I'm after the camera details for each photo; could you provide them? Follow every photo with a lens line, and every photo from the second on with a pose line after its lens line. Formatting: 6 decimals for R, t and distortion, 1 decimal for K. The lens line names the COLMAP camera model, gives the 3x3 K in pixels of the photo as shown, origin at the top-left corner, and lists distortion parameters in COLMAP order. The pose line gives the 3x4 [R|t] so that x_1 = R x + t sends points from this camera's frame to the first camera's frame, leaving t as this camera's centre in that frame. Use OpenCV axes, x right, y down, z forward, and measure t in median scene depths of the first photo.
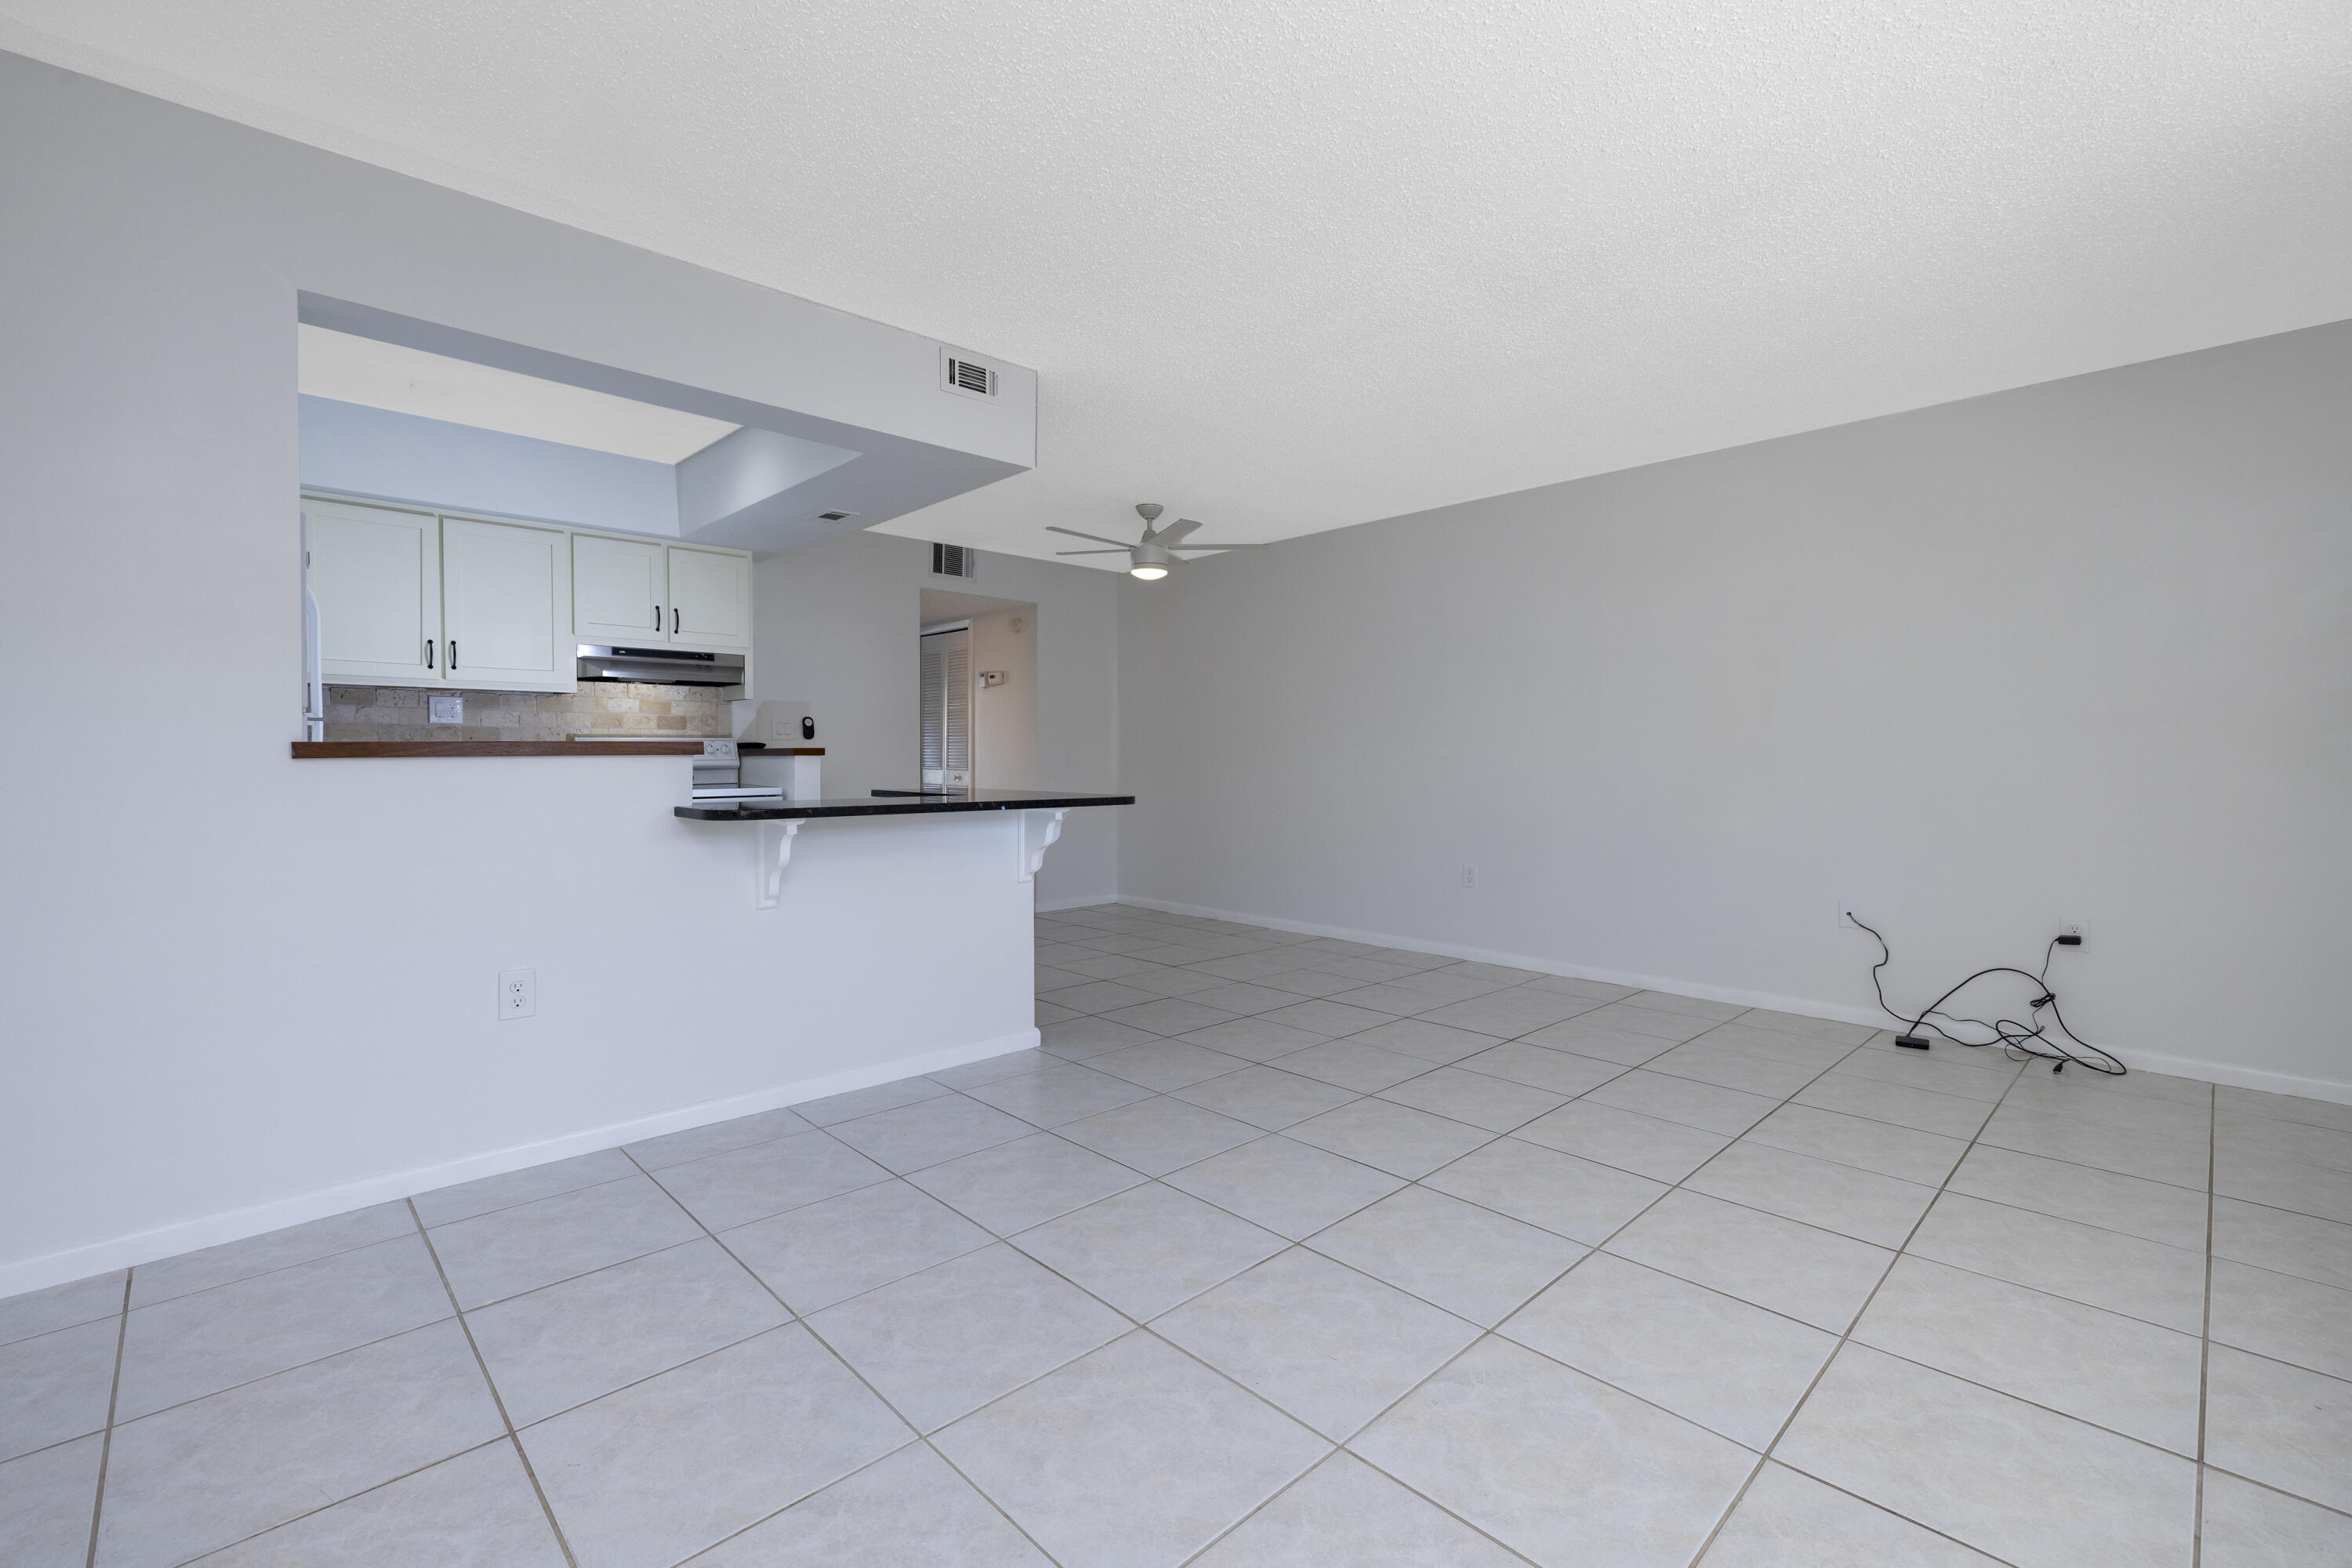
lens RADIAL K [[989.6, 0, 1130.6], [0, 989.6, 790.3], [0, 0, 1]] dist [0.003738, 0.000327]
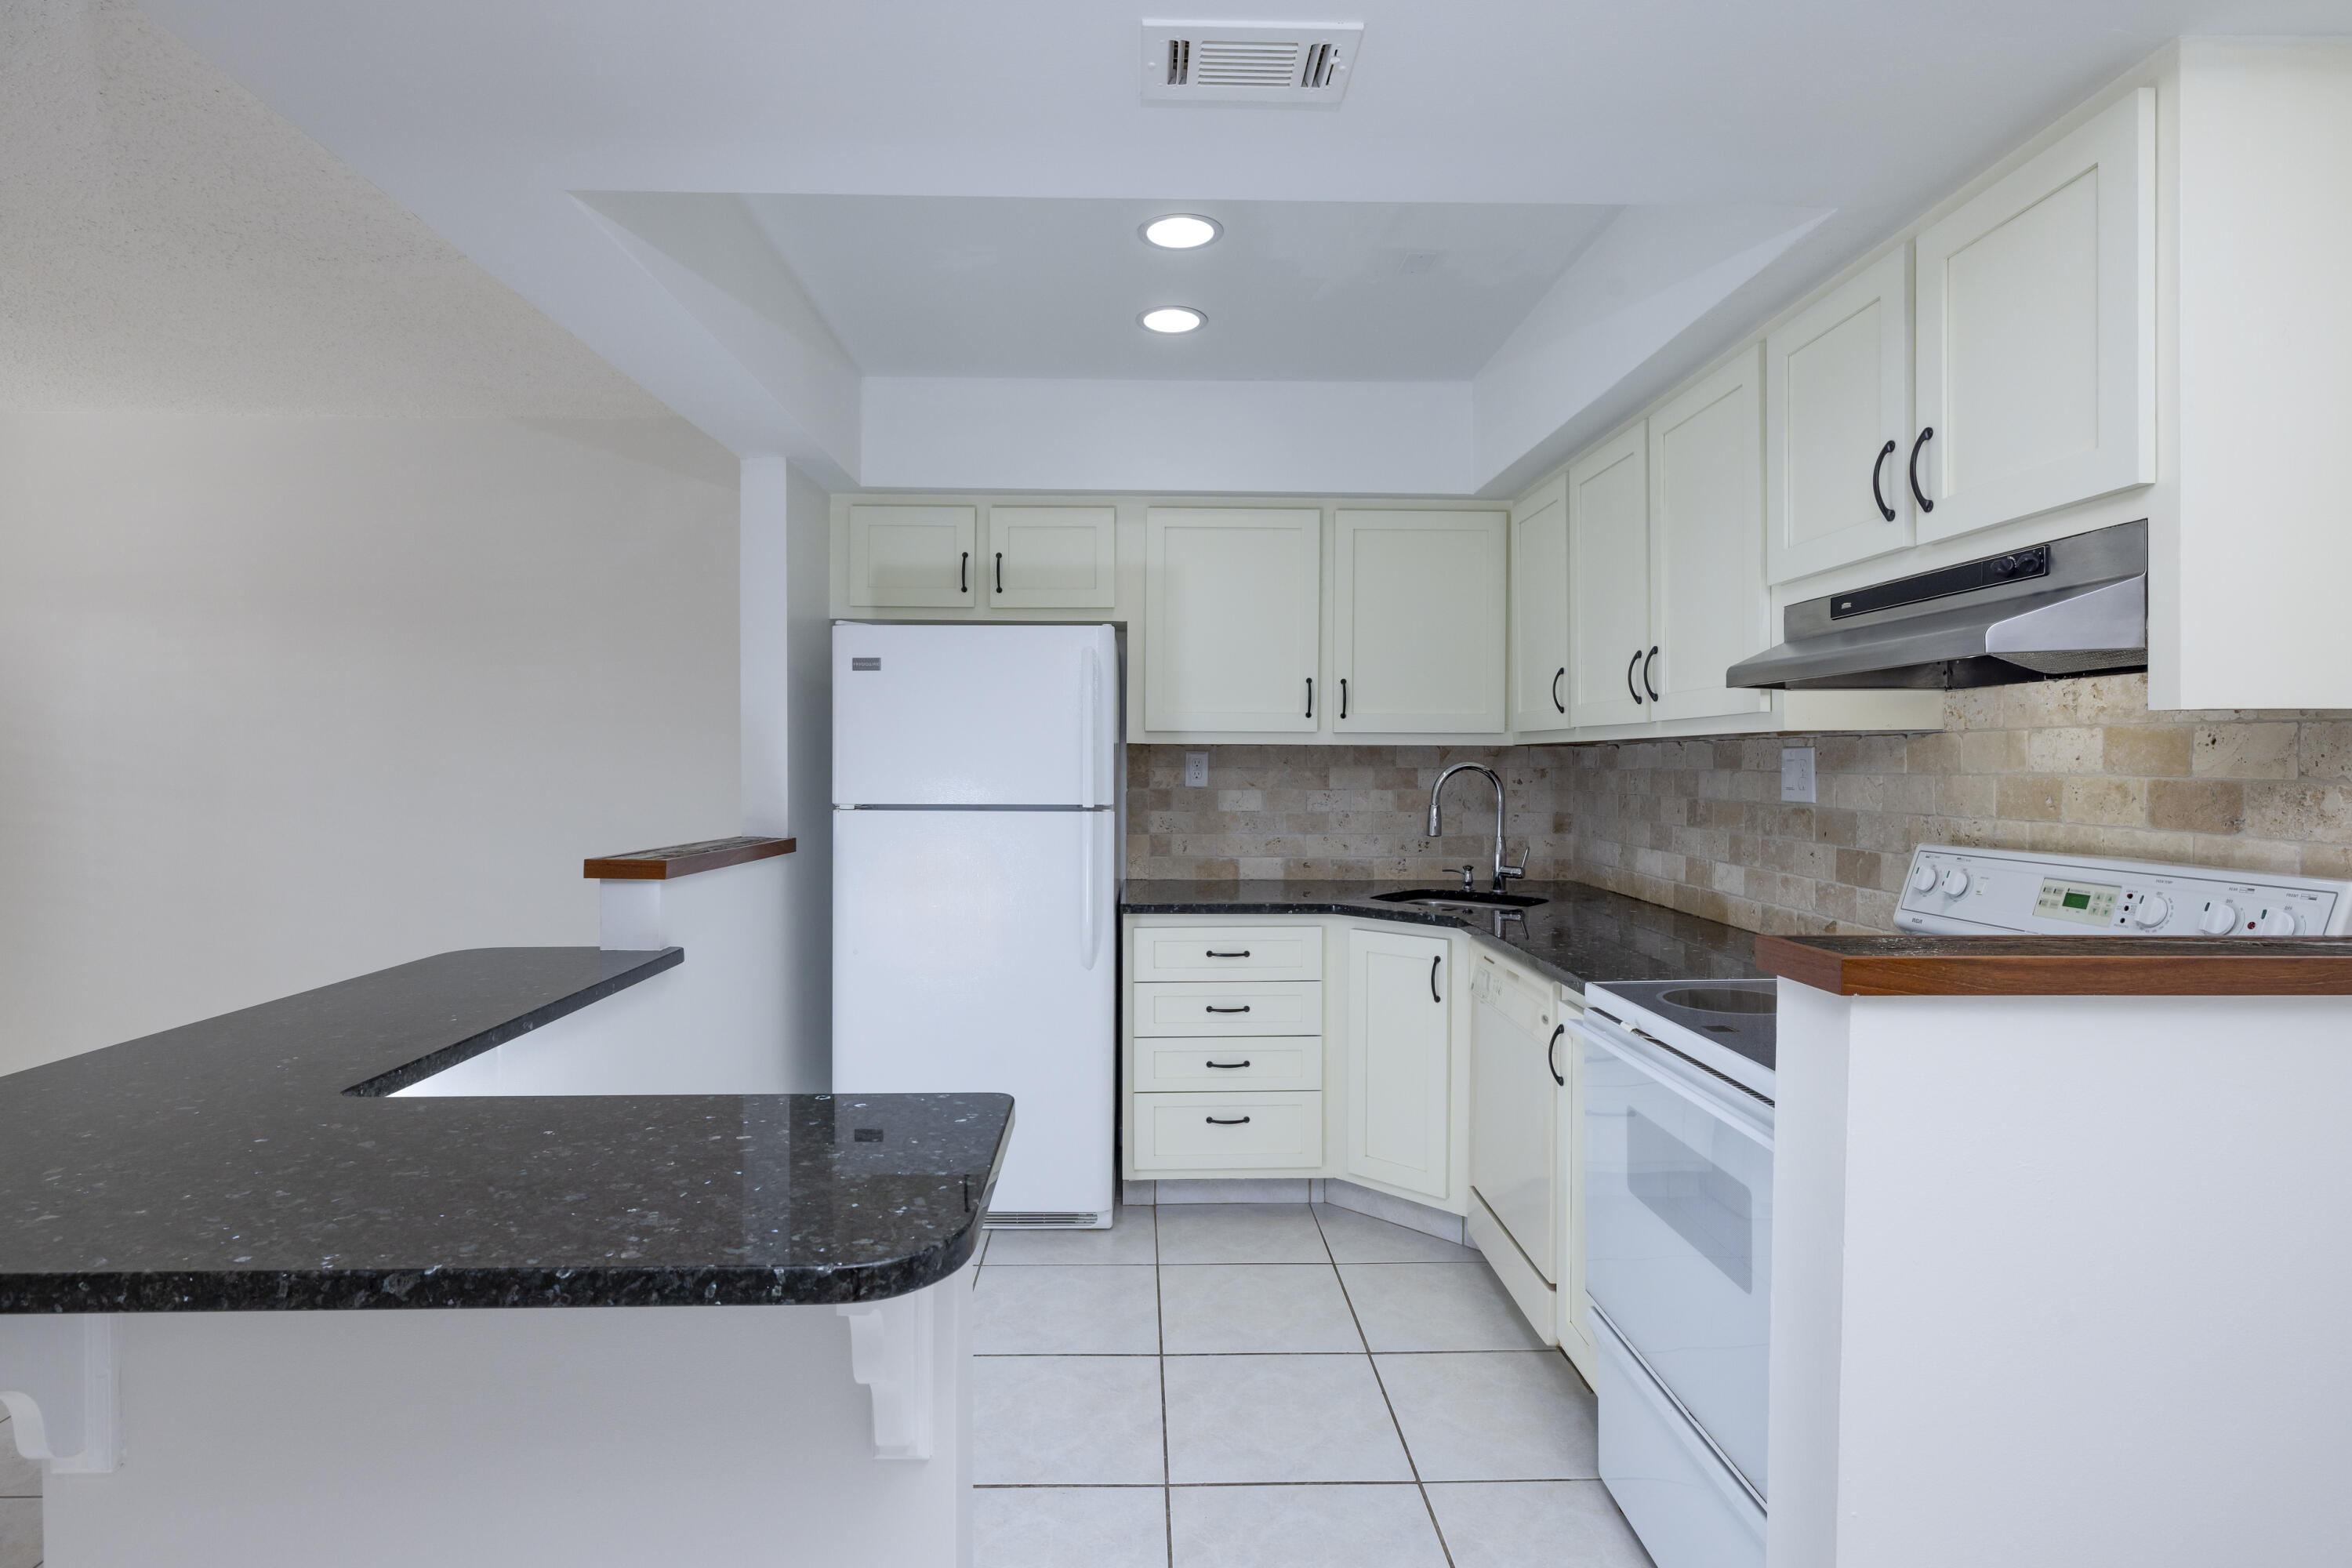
lens RADIAL K [[1188.3, 0, 1160.0], [0, 1188.3, 792.1], [0, 0, 1]] dist [-0.005134, -0.000537]
pose [[-0.660110, 0.010647, -0.751094, -0.038524], [-0.035678, 0.998327, 0.045508, -0.083168], [0.750322, 0.056838, -0.658625, 1.080691]]
